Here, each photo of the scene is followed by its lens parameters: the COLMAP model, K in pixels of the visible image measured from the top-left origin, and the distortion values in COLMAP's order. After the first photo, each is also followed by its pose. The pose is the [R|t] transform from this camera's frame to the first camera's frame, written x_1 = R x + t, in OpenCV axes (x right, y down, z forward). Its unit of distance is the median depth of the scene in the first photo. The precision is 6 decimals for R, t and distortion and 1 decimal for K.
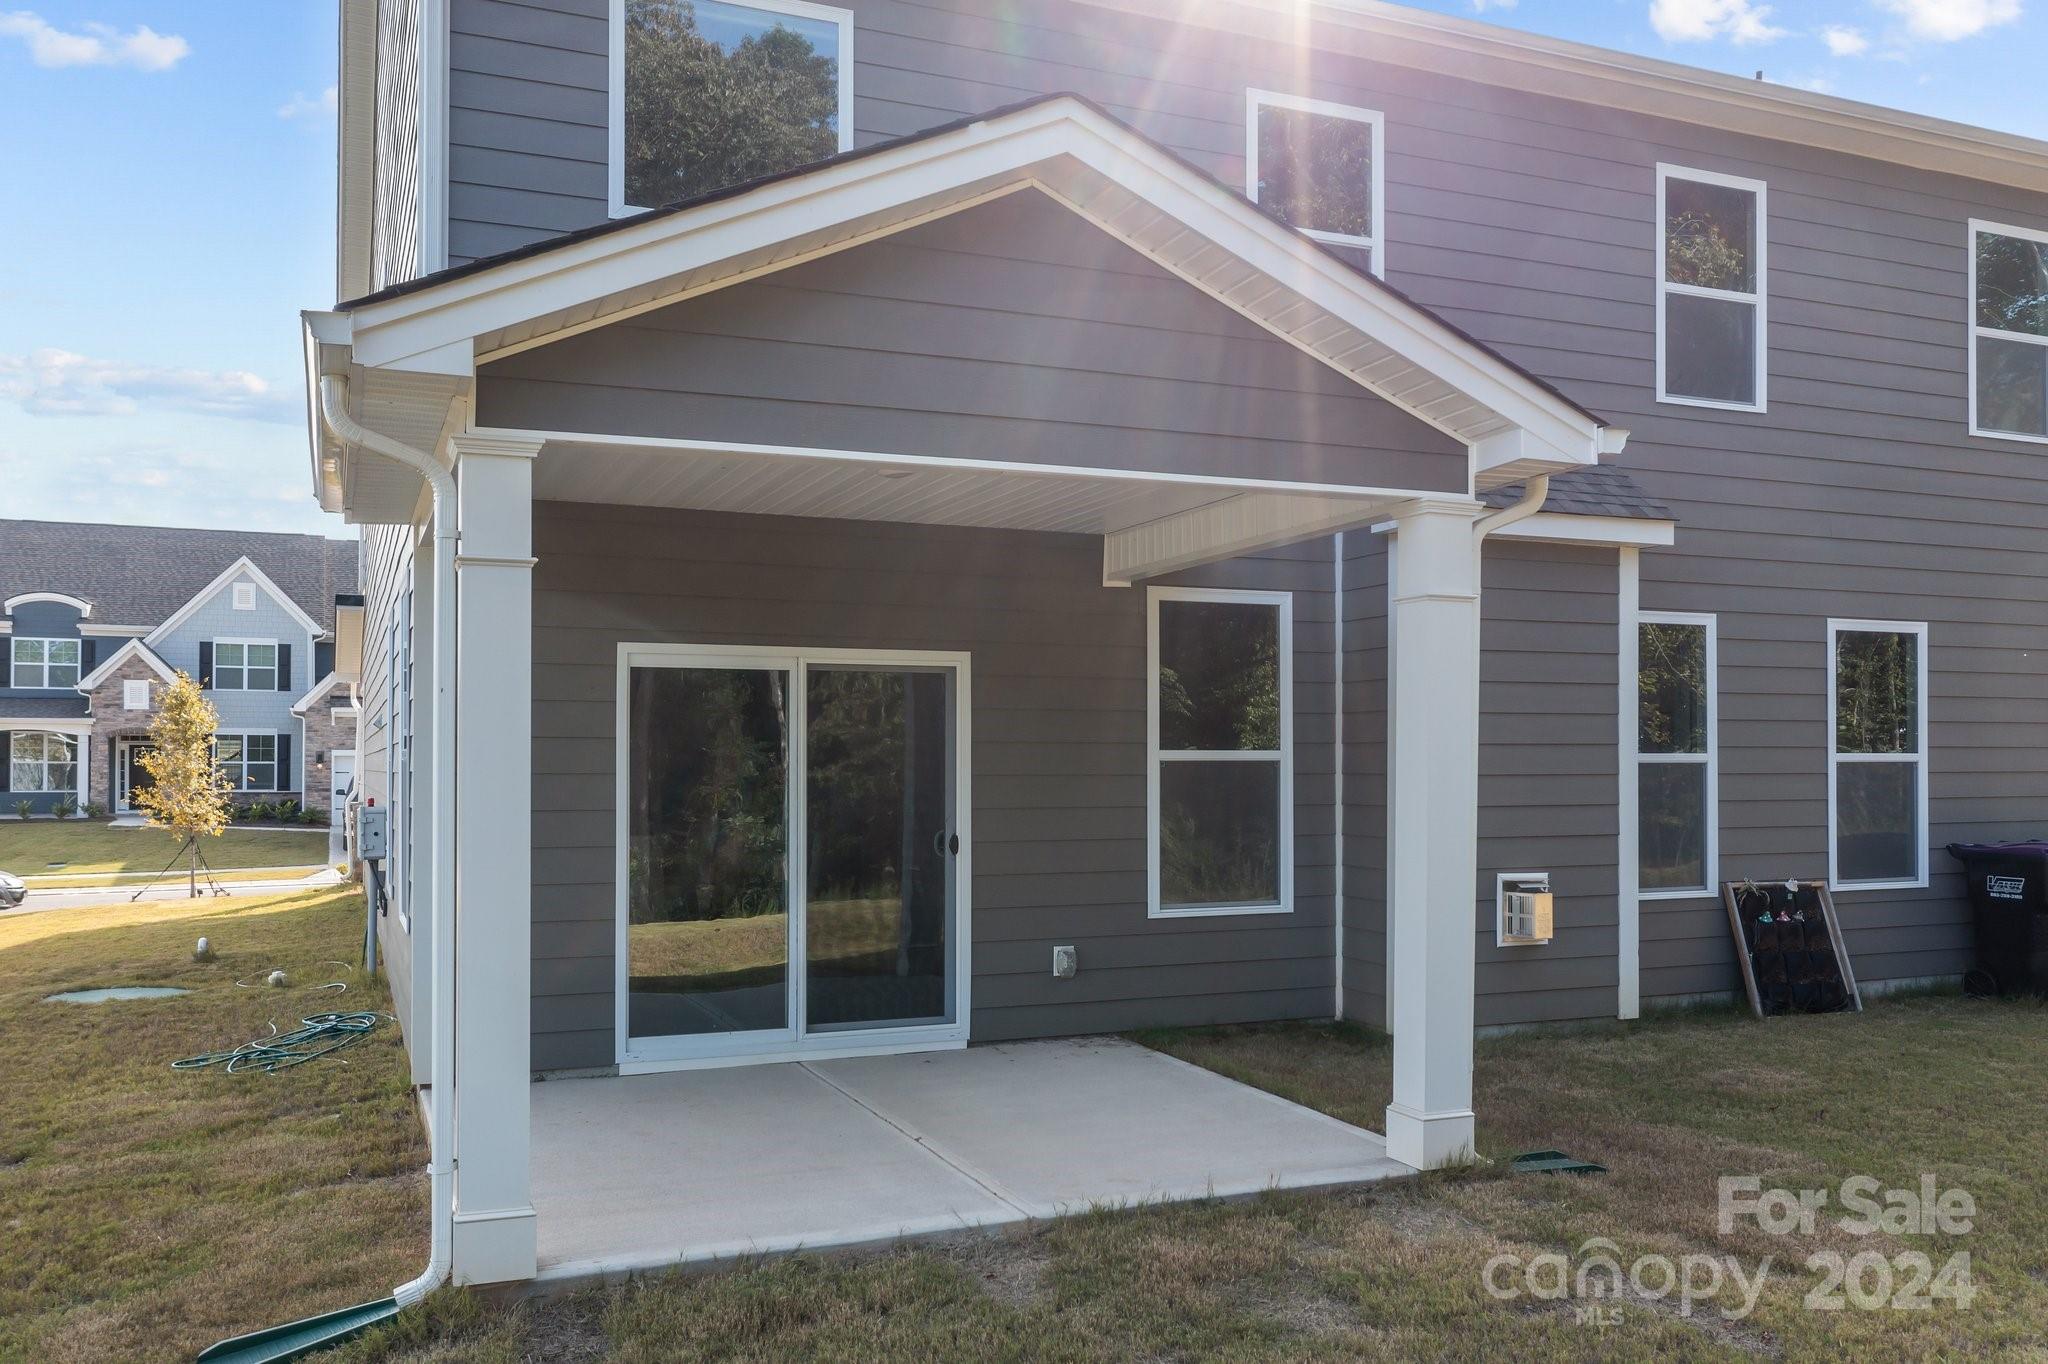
lens RADIAL K [[1650.0, 0, 1022.7], [0, 1650.0, 646.9], [0, 0, 1]] dist [0.004649, 0.003090]
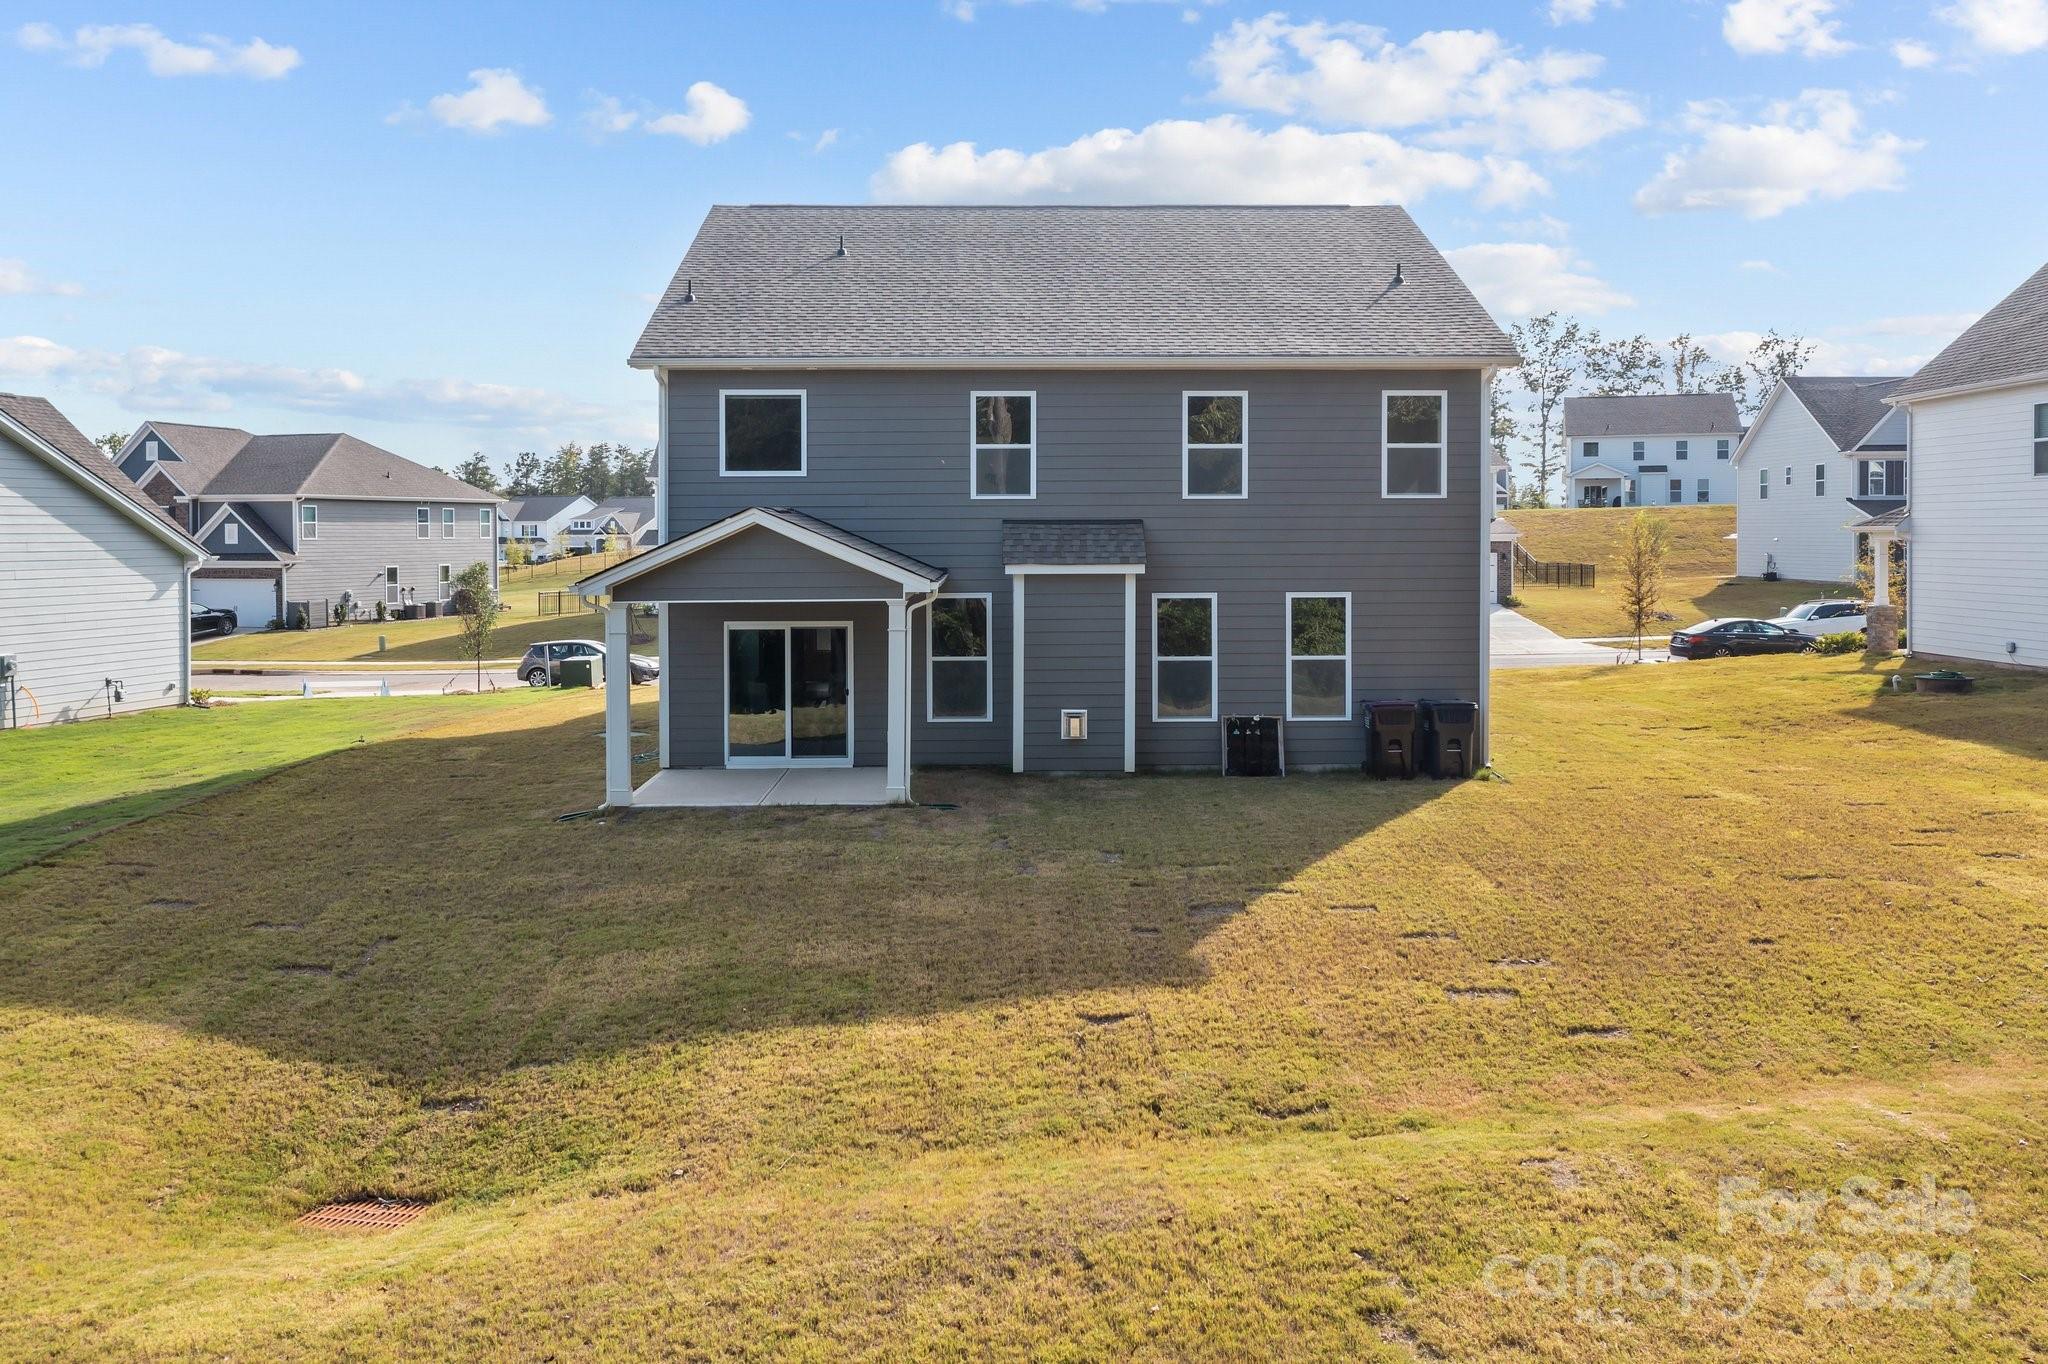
lens RADIAL K [[1650.0, 0, 1022.7], [0, 1650.0, 646.9], [0, 0, 1]] dist [0.004649, 0.003090]
pose [[0.997821, -0.026277, -0.060523, 0.275039], [0.027705, 0.999354, 0.022886, -0.005244], [0.059883, -0.024513, 0.997904, -1.120075]]
